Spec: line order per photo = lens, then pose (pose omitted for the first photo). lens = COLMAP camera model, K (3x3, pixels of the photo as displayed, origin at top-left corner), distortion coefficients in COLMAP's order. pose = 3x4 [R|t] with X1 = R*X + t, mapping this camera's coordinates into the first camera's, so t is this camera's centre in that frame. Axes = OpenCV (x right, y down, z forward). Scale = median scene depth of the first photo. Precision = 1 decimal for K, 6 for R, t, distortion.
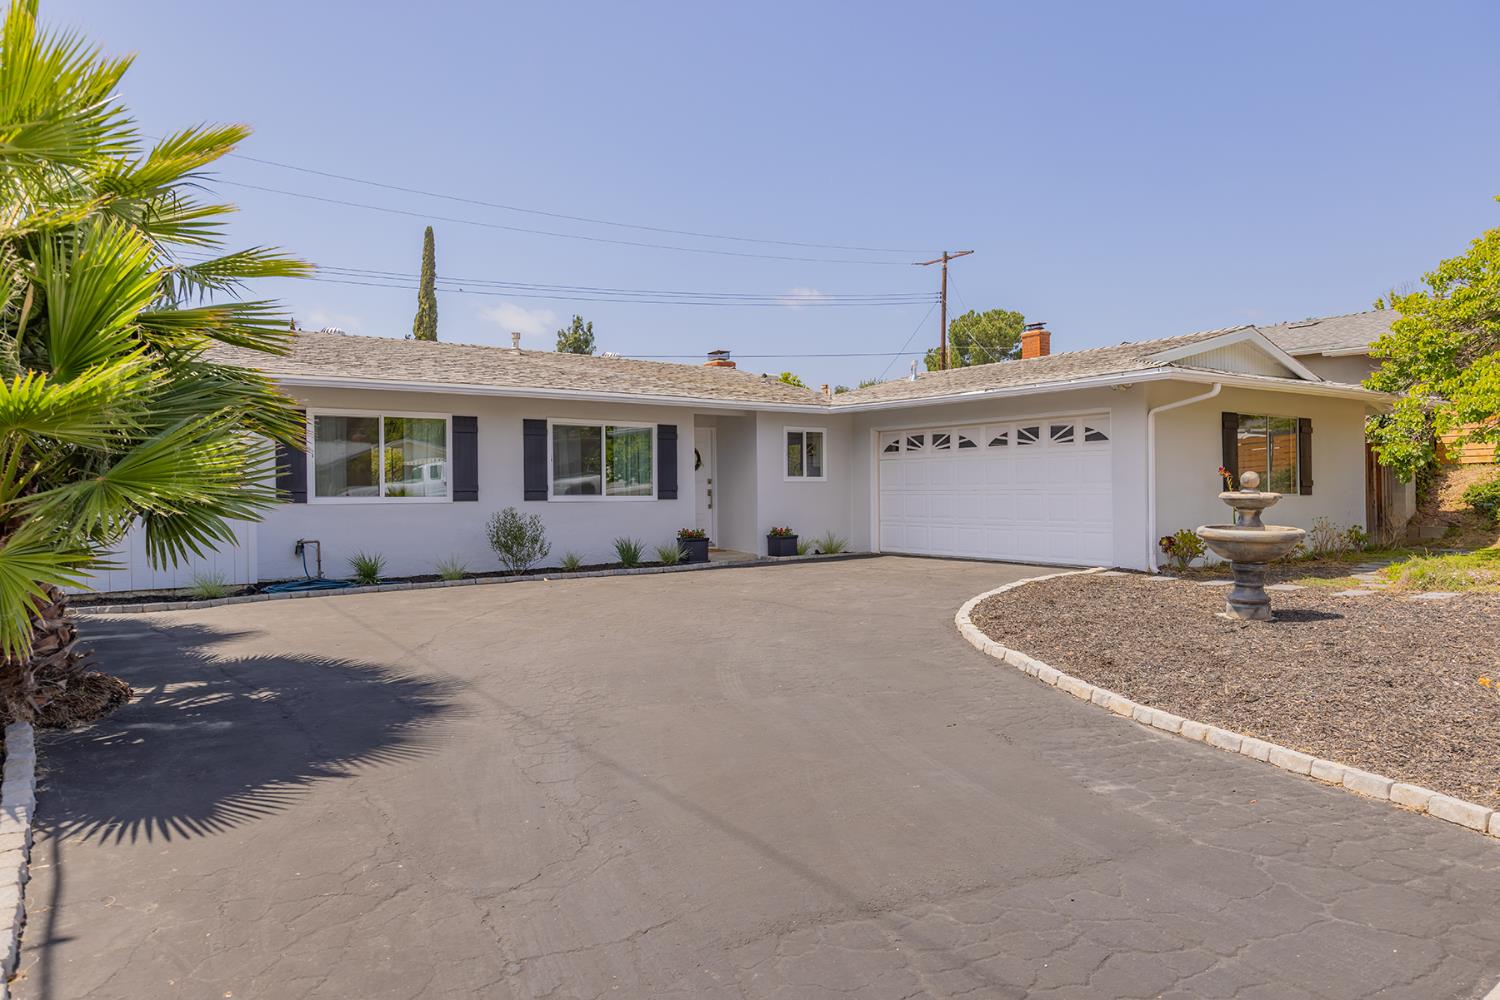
lens RADIAL K [[941.6, 0, 719.0], [0, 941.6, 496.8], [0, 0, 1]] dist [-0.001695, -0.000268]
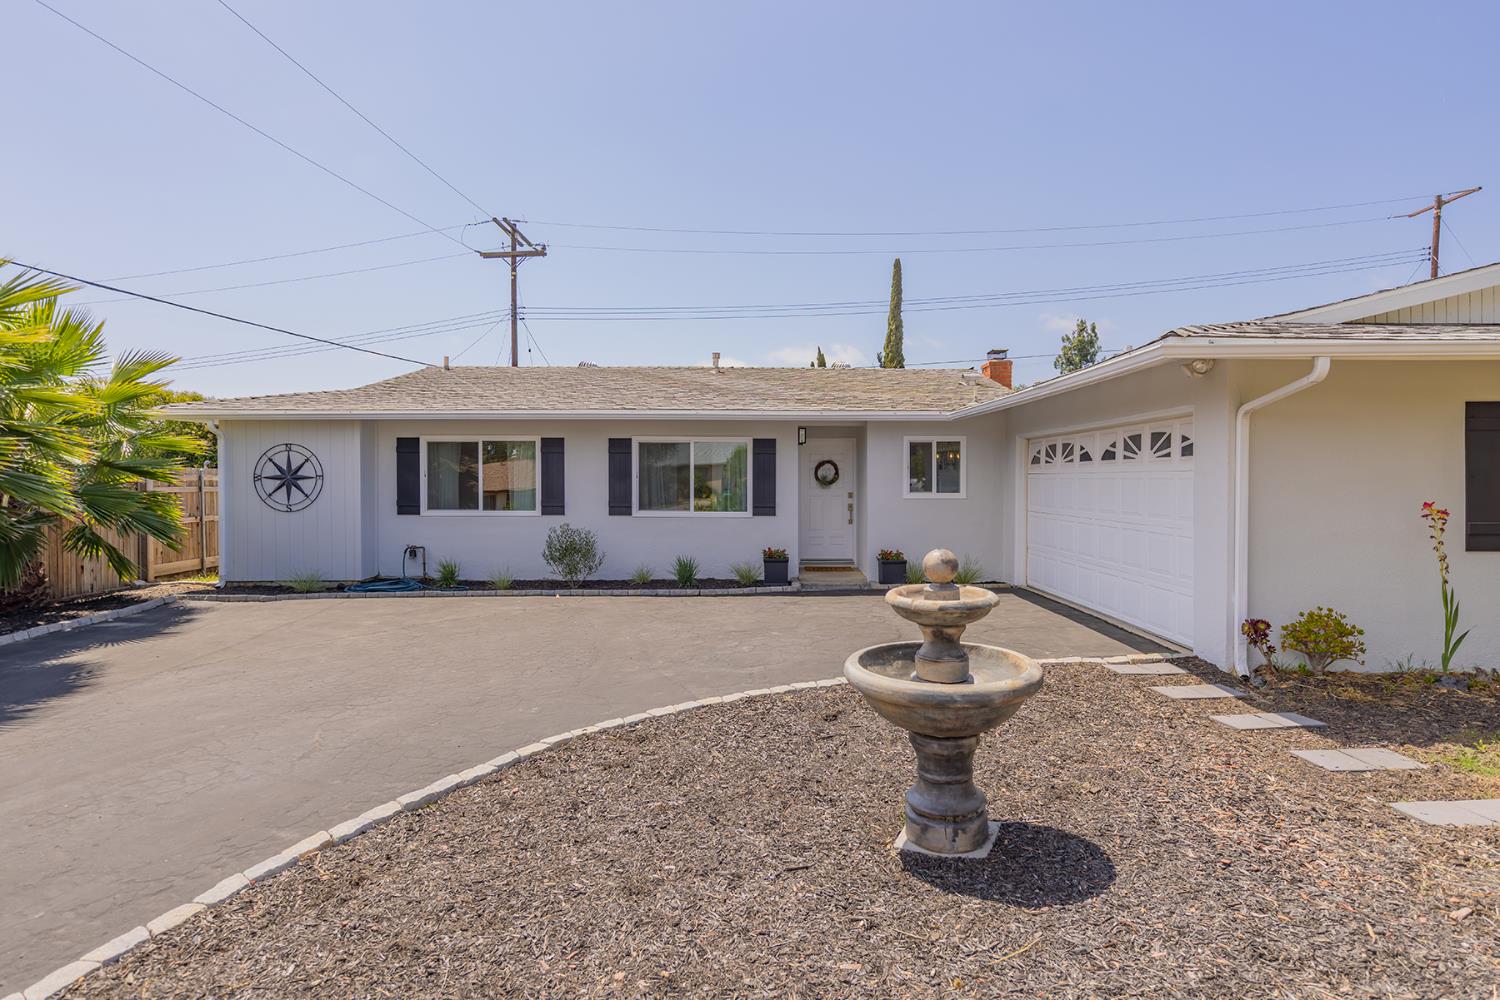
lens RADIAL K [[788.9, 0, 743.9], [0, 788.9, 489.2], [0, 0, 1]] dist [0.004337, -0.001570]
pose [[0.829258, 0.014171, -0.558687, 0.384429], [-0.009830, 0.999894, 0.010771, -0.033602], [0.558780, -0.003440, 0.829309, 0.320518]]
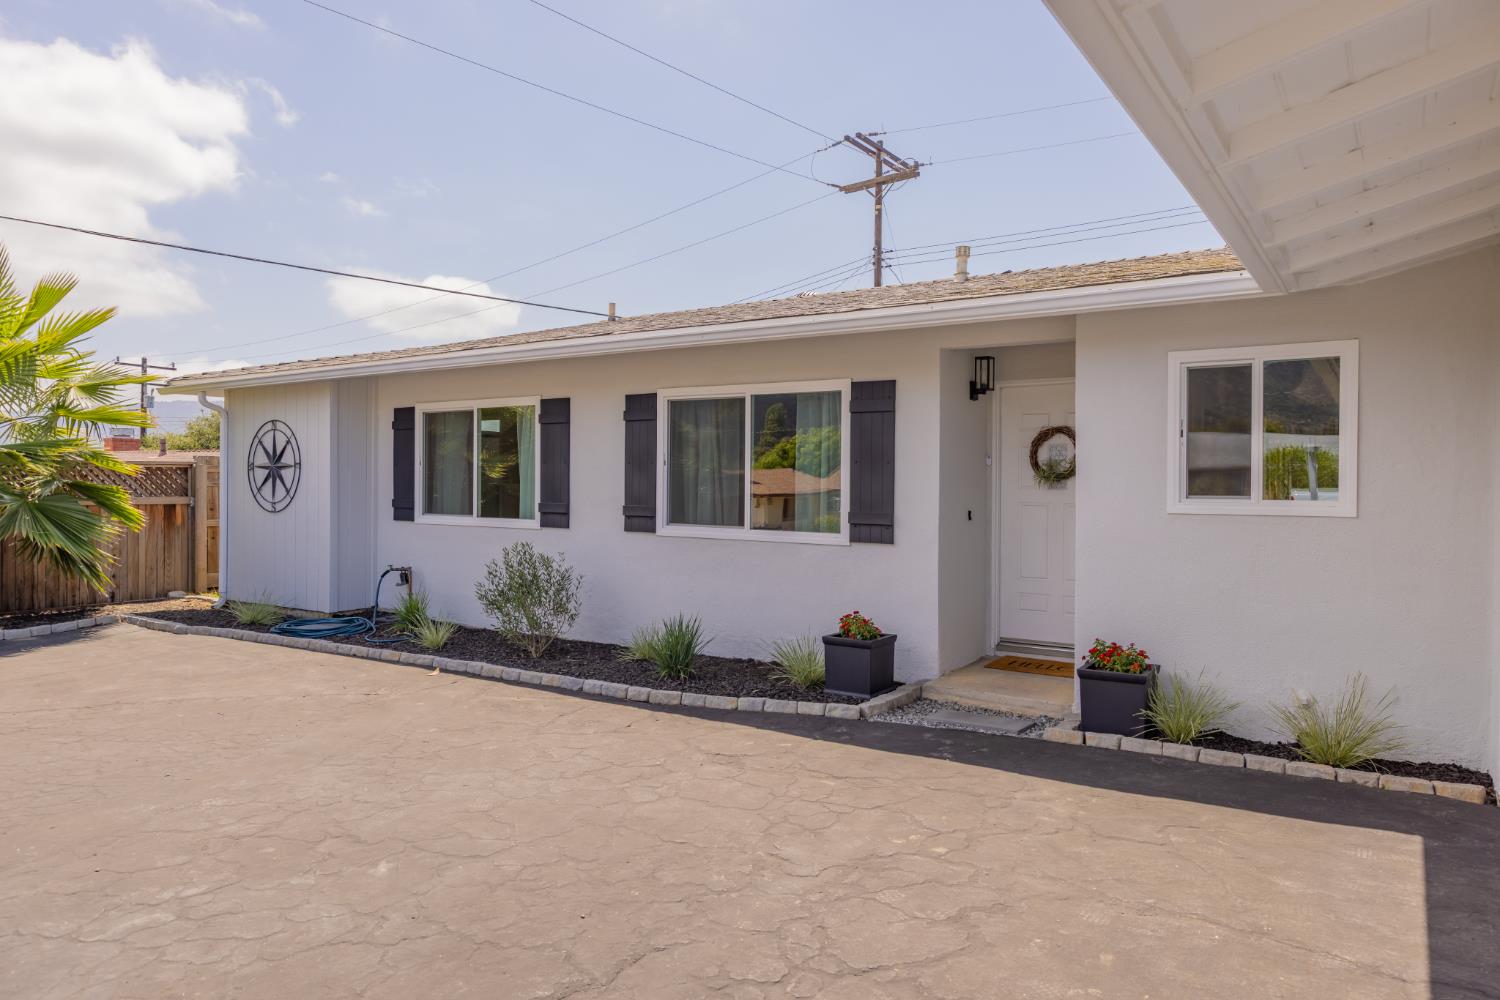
lens RADIAL K [[941.6, 0, 767.8], [0, 941.6, 495.2], [0, 0, 1]] dist [-0.001695, -0.000268]
pose [[0.396957, 0.021002, -0.917597, 0.349153], [-0.016372, 0.999741, 0.015800, -0.027537], [0.917691, 0.008751, 0.397198, 0.780387]]
